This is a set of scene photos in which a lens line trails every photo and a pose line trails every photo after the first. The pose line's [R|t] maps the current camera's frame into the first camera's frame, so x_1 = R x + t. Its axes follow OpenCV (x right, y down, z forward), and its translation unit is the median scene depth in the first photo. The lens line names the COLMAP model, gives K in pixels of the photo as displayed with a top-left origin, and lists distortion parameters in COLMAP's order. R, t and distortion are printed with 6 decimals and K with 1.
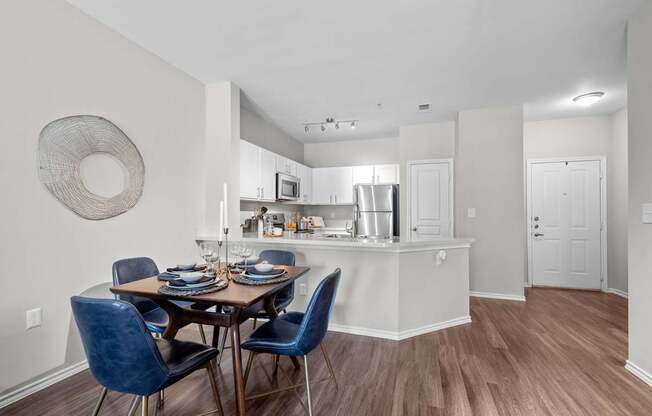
lens RADIAL K [[279.0, 0, 325.1], [0, 279.0, 210.5], [0, 0, 1]] dist [-0.001253, -0.000181]
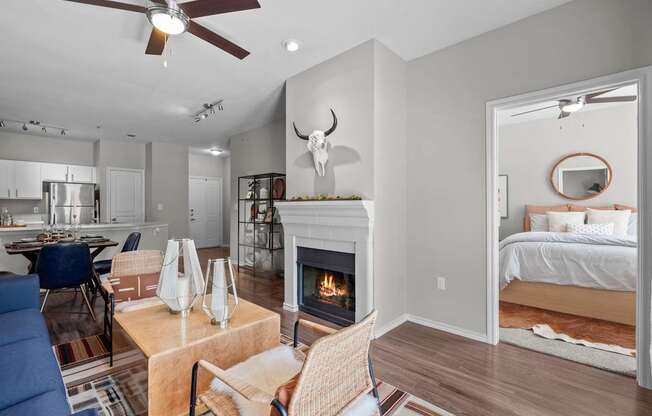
lens RADIAL K [[279.0, 0, 325.4], [0, 279.0, 206.4], [0, 0, 1]] dist [-0.001253, -0.000181]
pose [[0.409563, 0.002138, 0.912279, -0.502365], [-0.008392, 0.999964, 0.001424, -0.005336], [-0.912243, -0.008239, 0.409566, -0.482621]]
